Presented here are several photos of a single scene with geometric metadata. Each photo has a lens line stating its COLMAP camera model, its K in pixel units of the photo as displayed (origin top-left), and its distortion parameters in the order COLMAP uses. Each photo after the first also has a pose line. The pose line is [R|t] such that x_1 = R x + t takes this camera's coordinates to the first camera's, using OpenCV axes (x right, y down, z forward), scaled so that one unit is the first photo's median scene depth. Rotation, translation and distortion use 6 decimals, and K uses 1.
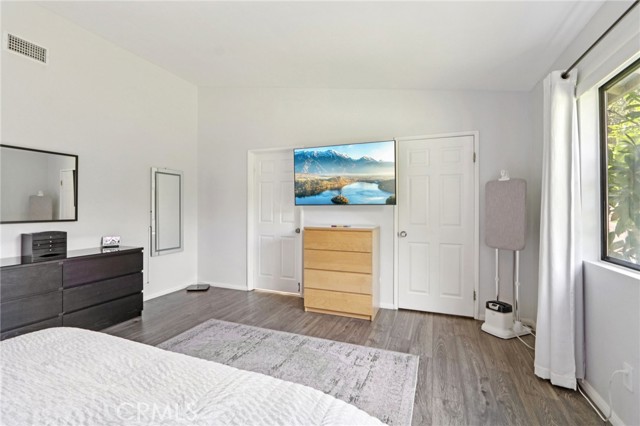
lens RADIAL K [[307.7, 0, 318.3], [0, 307.7, 207.1], [0, 0, 1]] dist [-0.019327, 0.000418]
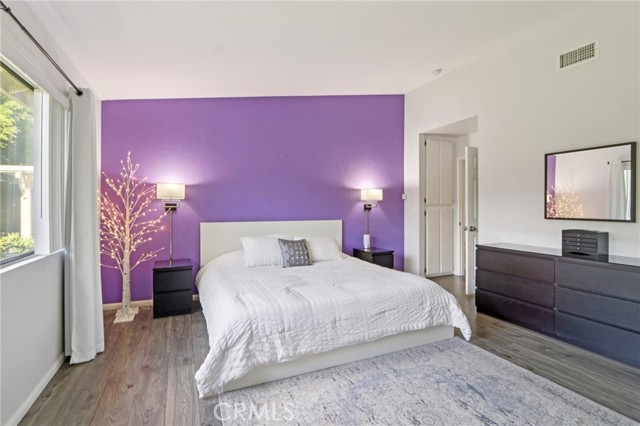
lens RADIAL K [[297.7, 0, 308.6], [0, 297.7, 207.6], [0, 0, 1]] dist [-0.012394, 0.000909]
pose [[-0.698949, 0.004316, -0.715158, 0.351864], [-0.003199, 0.999953, 0.009162, 0.001118], [0.715164, 0.008692, -0.698902, 0.852215]]
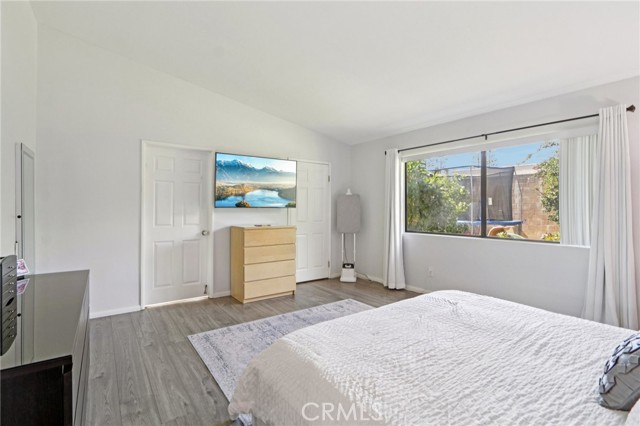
lens RADIAL K [[297.7, 0, 308.6], [0, 297.7, 207.6], [0, 0, 1]] dist [-0.012394, 0.000909]
pose [[0.534473, 0.004180, 0.845175, -0.856794], [0.002482, 0.999976, -0.006515, -0.000547], [-0.845182, 0.005580, 0.534449, 0.233919]]
